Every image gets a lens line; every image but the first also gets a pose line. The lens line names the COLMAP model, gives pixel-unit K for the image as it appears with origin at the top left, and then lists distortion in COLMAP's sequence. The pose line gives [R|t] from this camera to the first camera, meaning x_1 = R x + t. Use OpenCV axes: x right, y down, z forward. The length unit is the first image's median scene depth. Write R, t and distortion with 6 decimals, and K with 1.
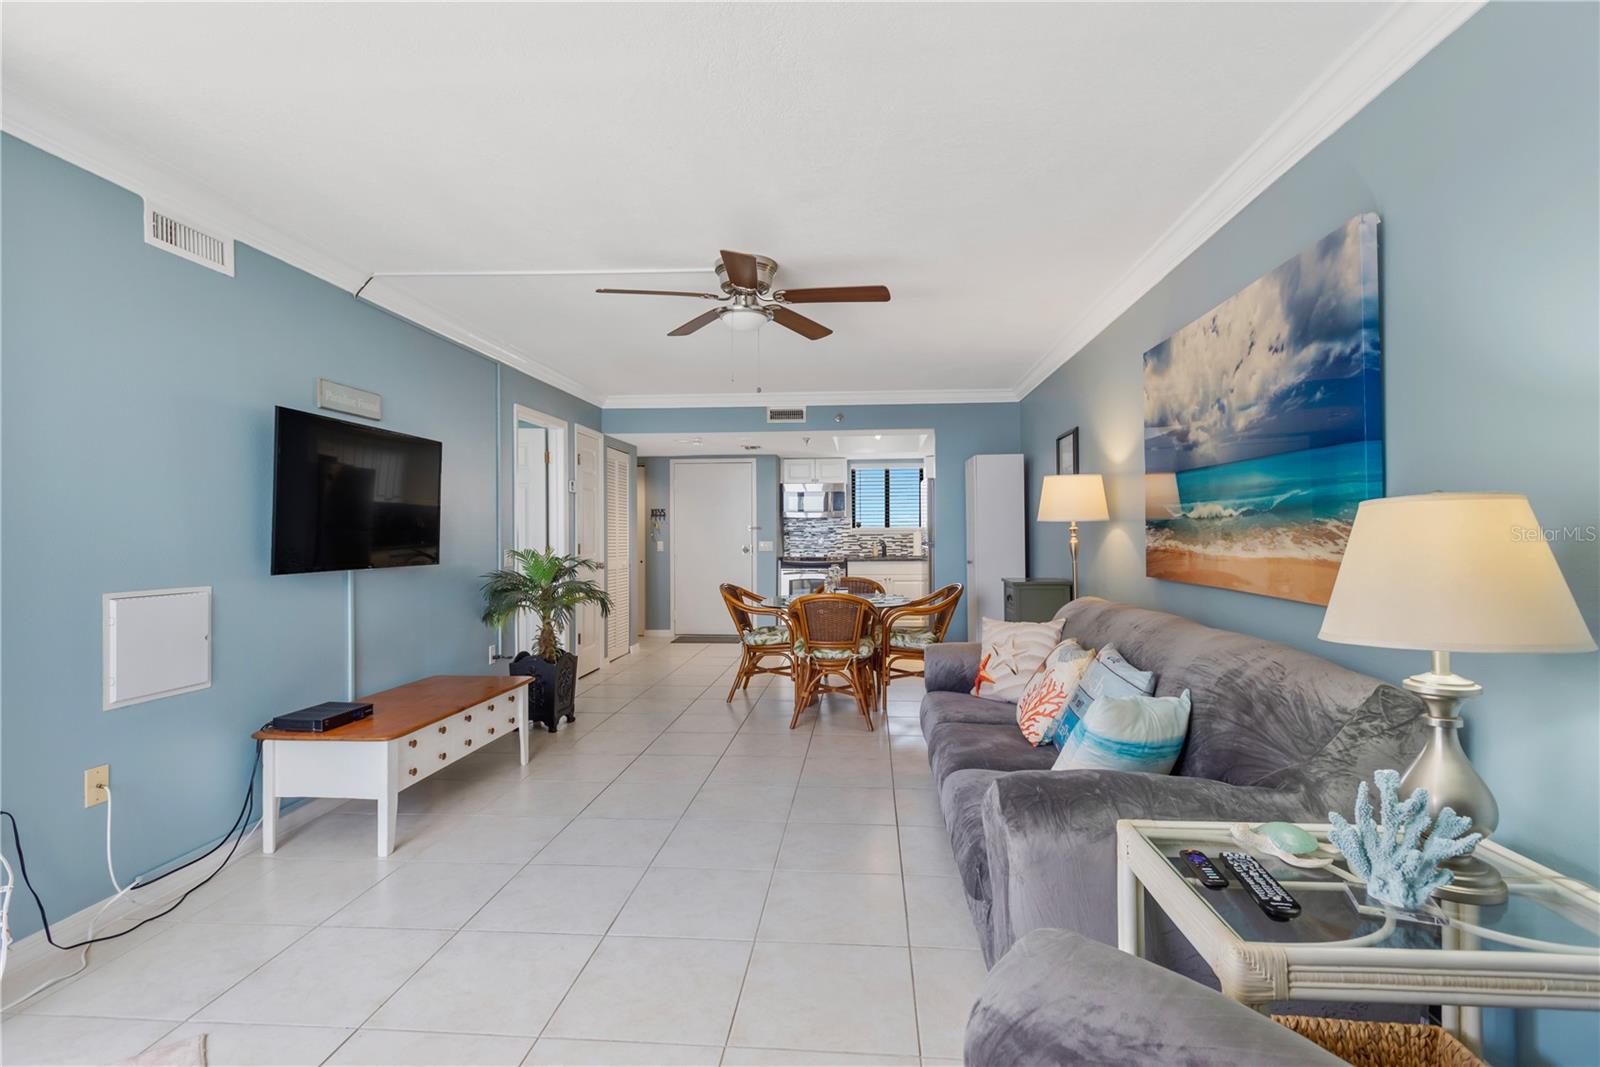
lens RADIAL K [[747.9, 0, 802.4], [0, 747.9, 529.9], [0, 0, 1]] dist [0.016054, -0.003473]
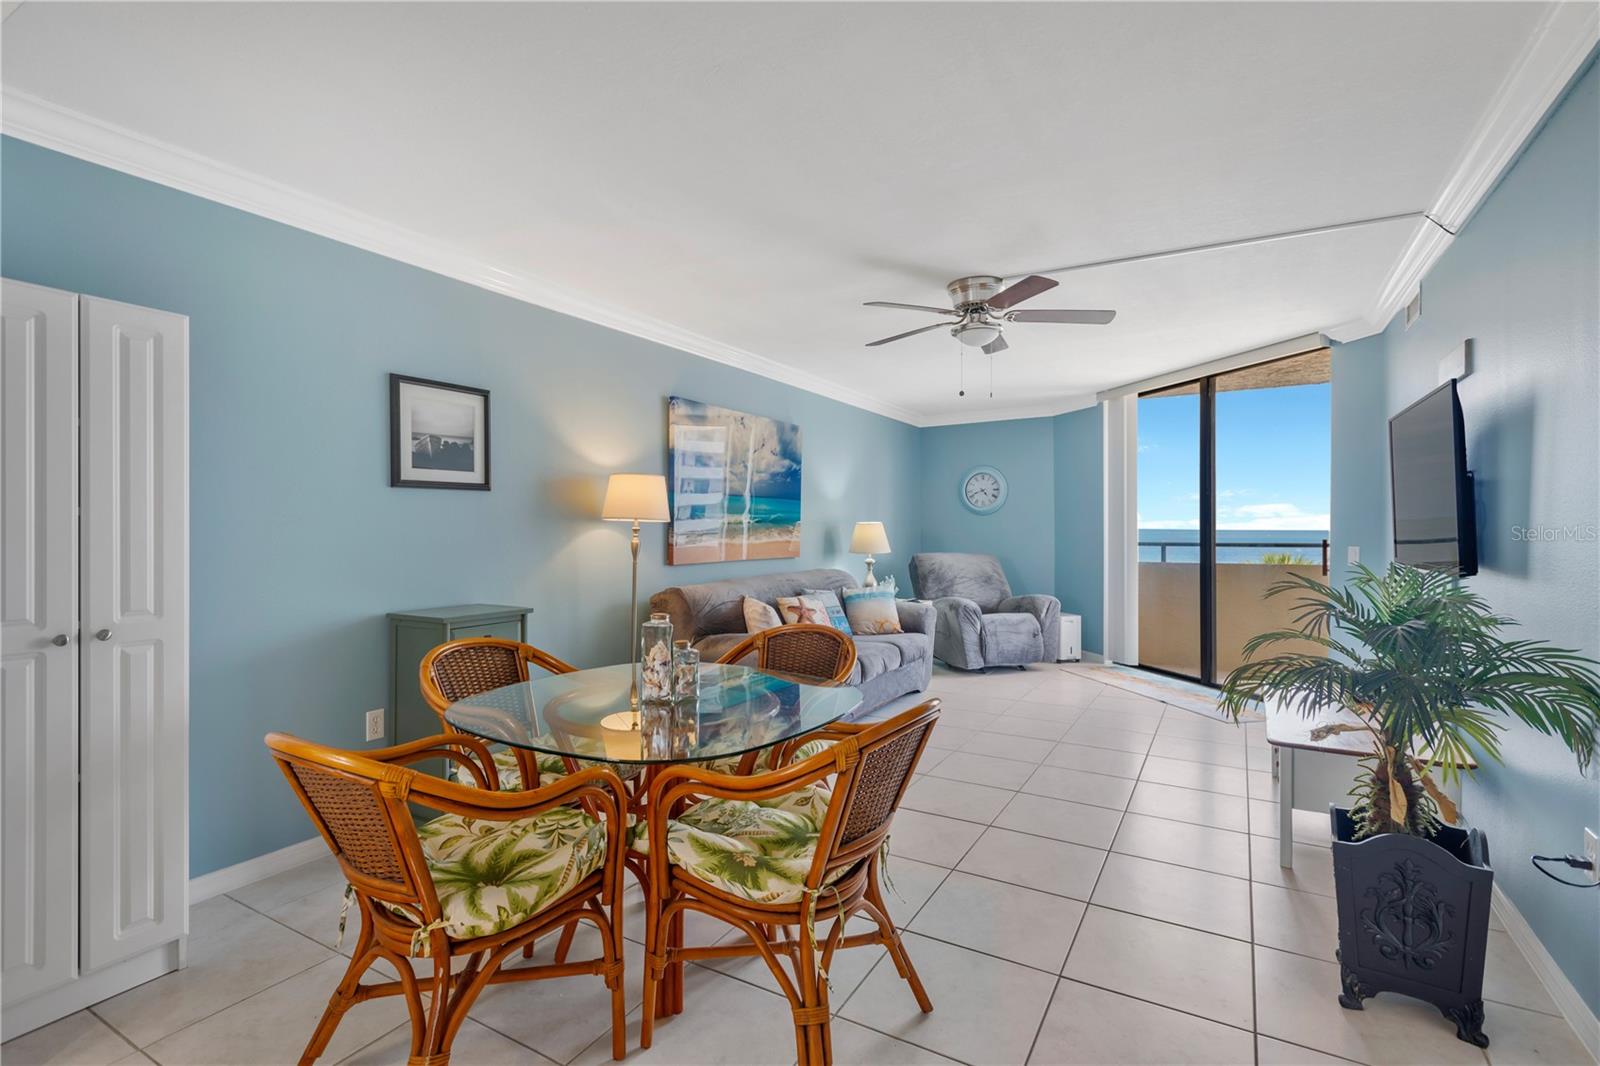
lens RADIAL K [[747.9, 0, 805.5], [0, 747.9, 539.3], [0, 0, 1]] dist [0.016054, -0.003473]
pose [[-0.908884, 0.002244, 0.417043, -0.311832], [0.007258, 0.999919, 0.010437, 0.004630], [-0.416986, 0.012513, -0.908827, 2.158038]]
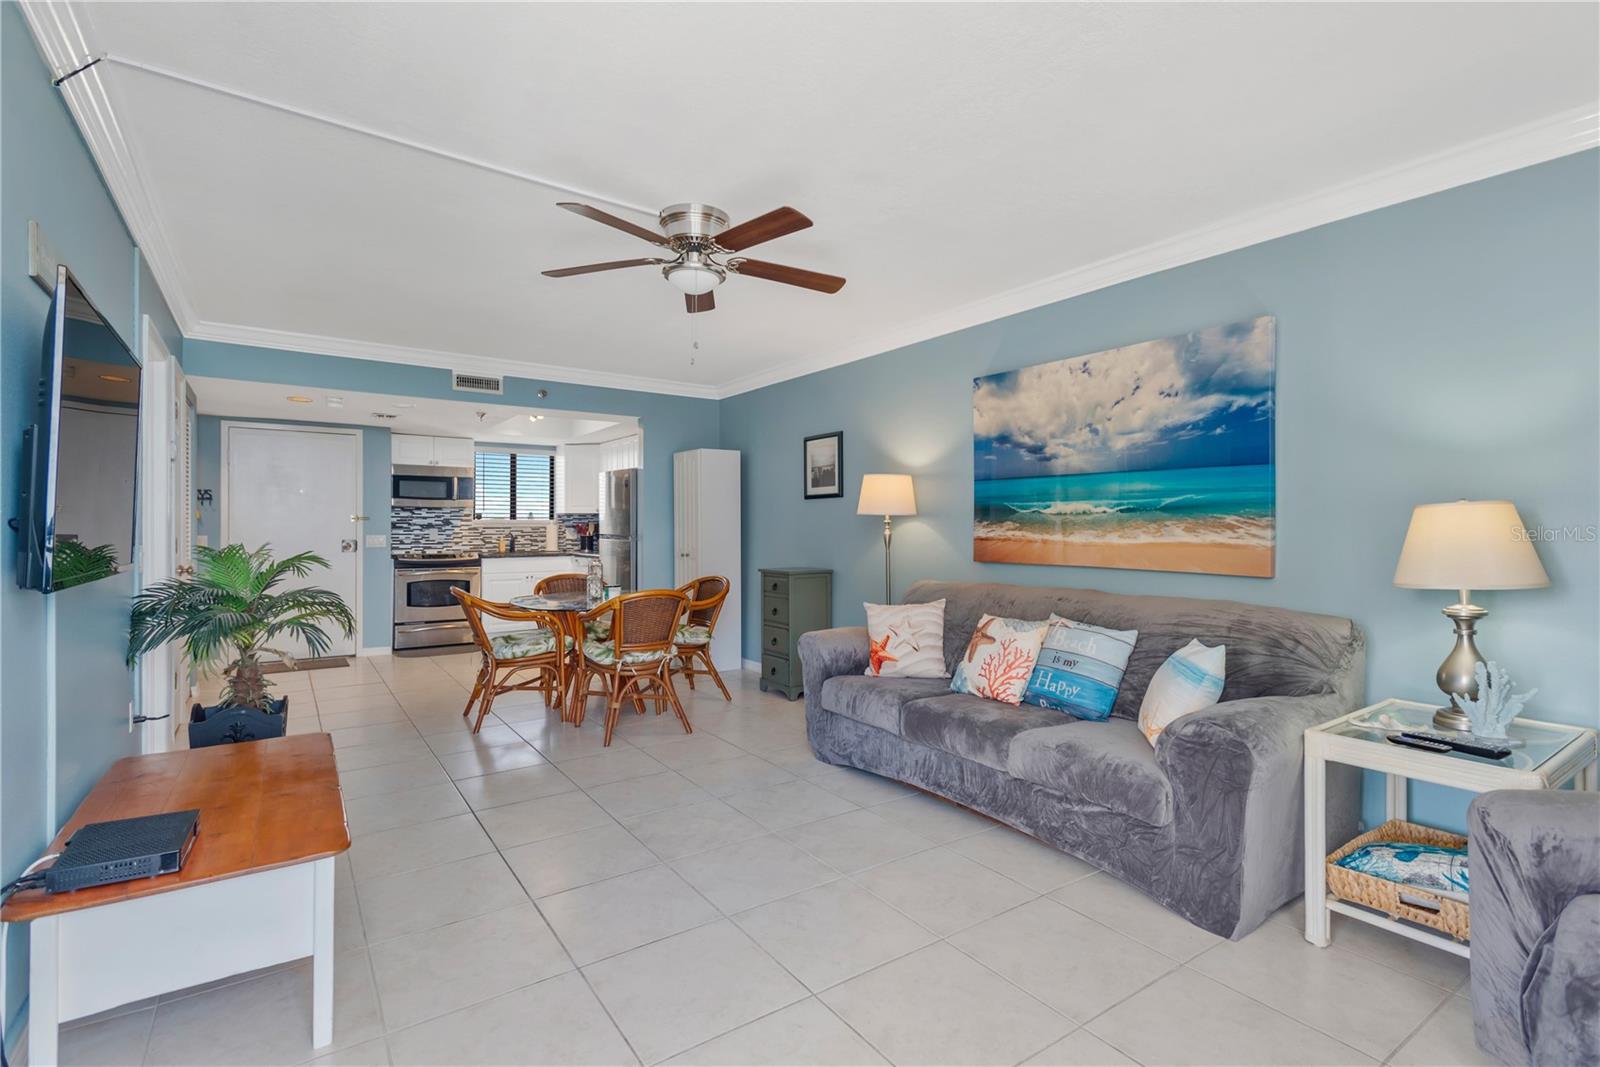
lens RADIAL K [[747.9, 0, 800.5], [0, 747.9, 528.9], [0, 0, 1]] dist [0.016054, -0.003473]
pose [[0.770309, 0.005001, 0.637651, -0.551028], [-0.007743, 0.999969, 0.001511, 0.010253], [-0.637623, -0.006101, 0.770324, 0.246468]]
